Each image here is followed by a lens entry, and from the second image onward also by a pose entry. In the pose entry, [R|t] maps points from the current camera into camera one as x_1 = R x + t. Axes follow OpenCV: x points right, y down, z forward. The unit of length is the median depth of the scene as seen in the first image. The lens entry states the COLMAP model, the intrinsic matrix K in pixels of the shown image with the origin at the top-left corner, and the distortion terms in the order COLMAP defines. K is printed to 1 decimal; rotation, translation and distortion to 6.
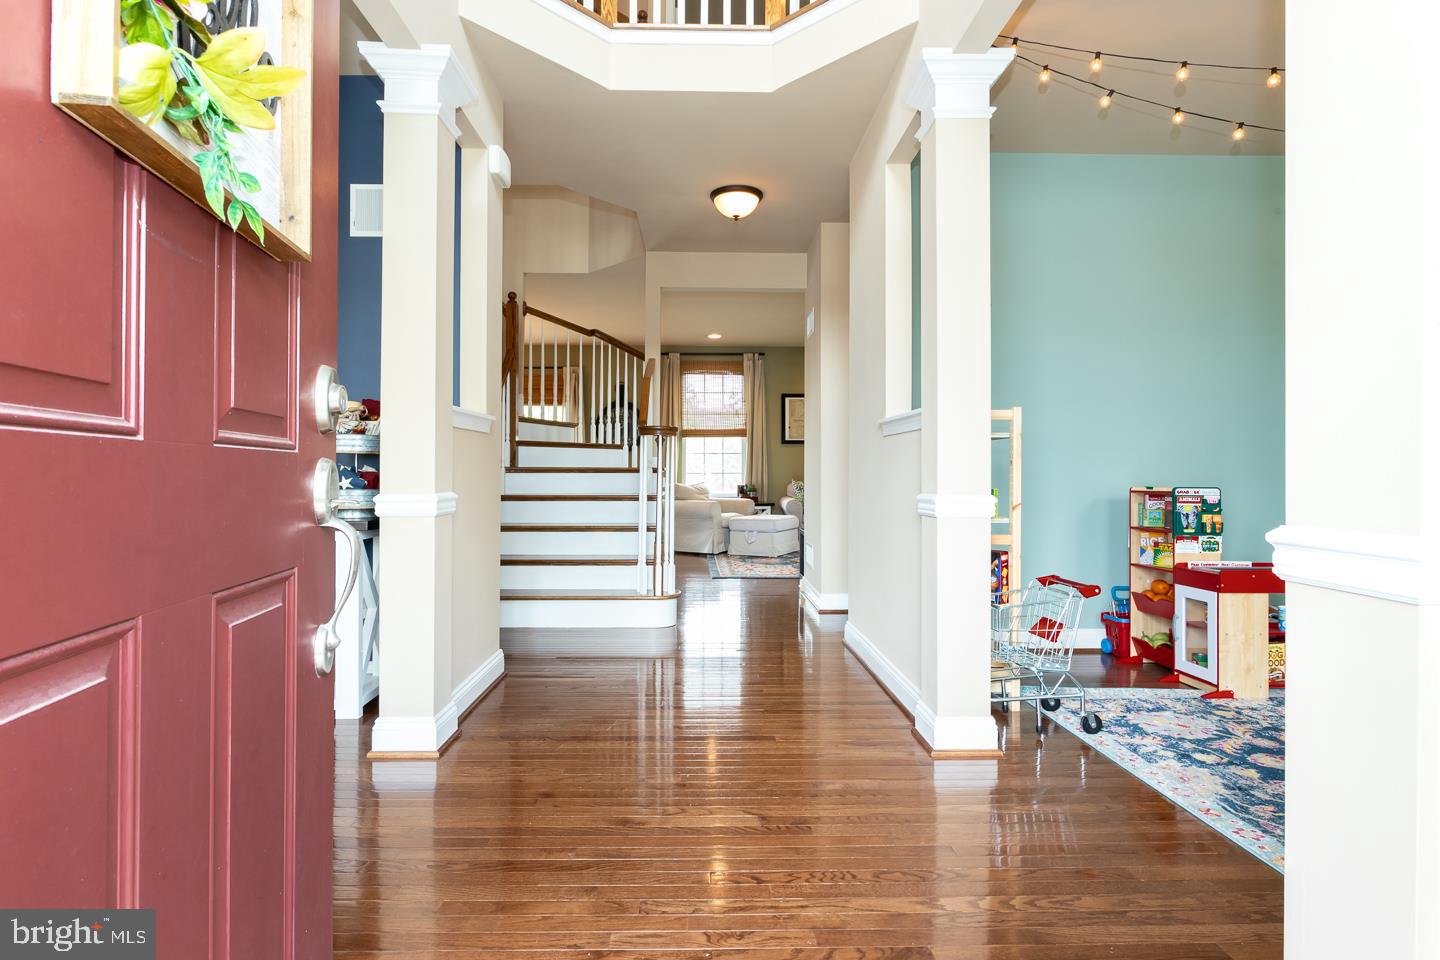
lens RADIAL K [[772.6, 0, 719.0], [0, 772.6, 471.9], [0, 0, 1]] dist [-0.000362, -0.000188]
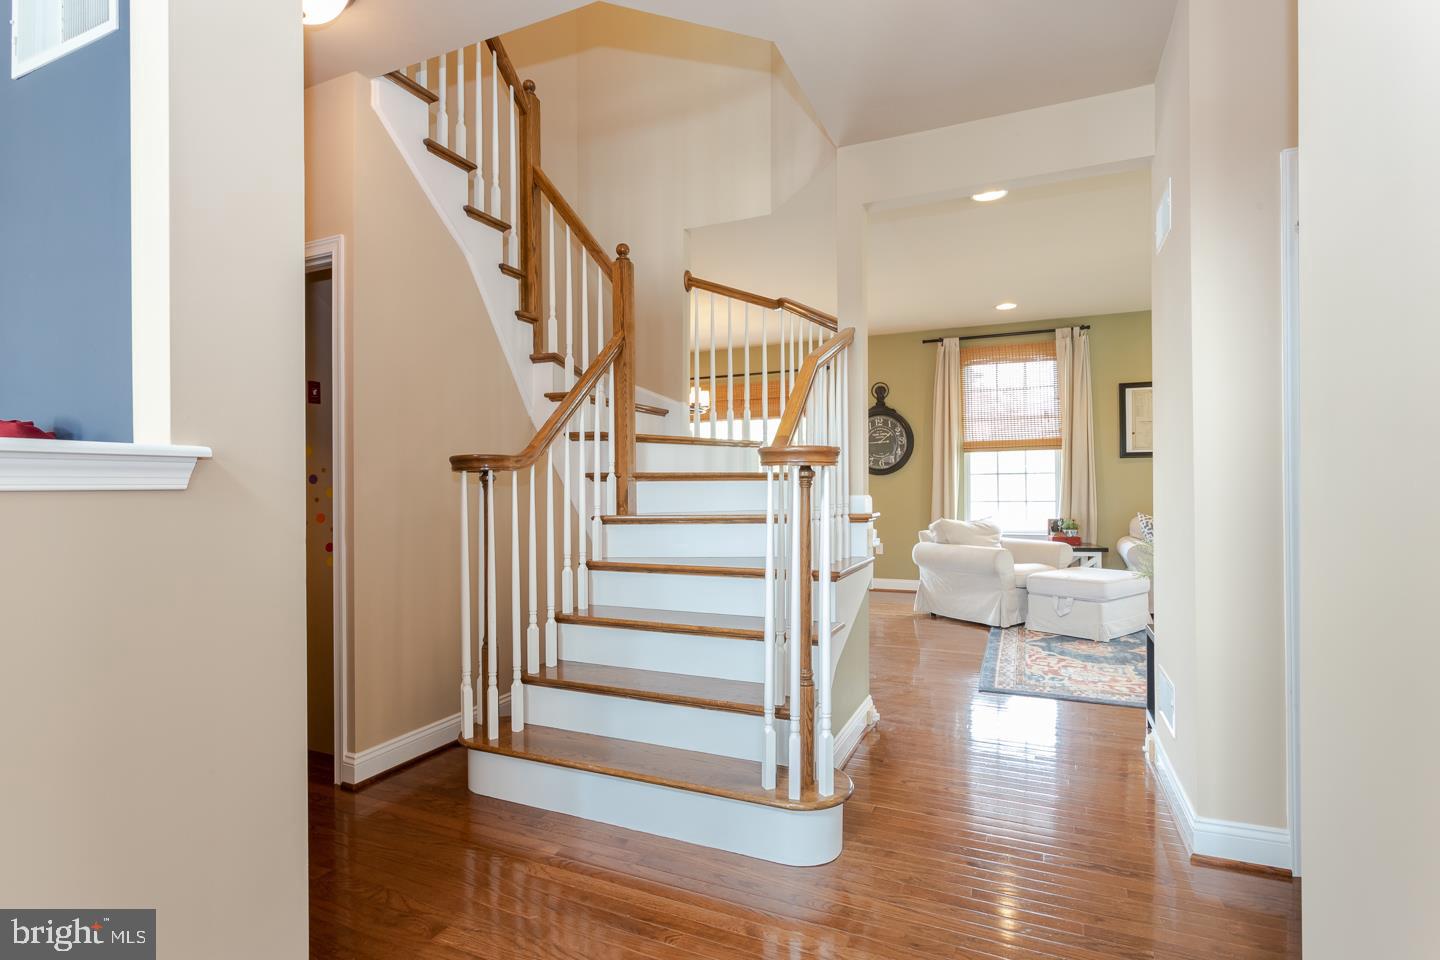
lens RADIAL K [[709.4, 0, 721.9], [0, 709.4, 485.7], [0, 0, 1]] dist [-0.001050, -0.000540]
pose [[0.900707, -0.008788, -0.434338, 0.038464], [0.012144, 0.999914, 0.004952, -0.020240], [0.434258, -0.009735, 0.900736, 0.306633]]
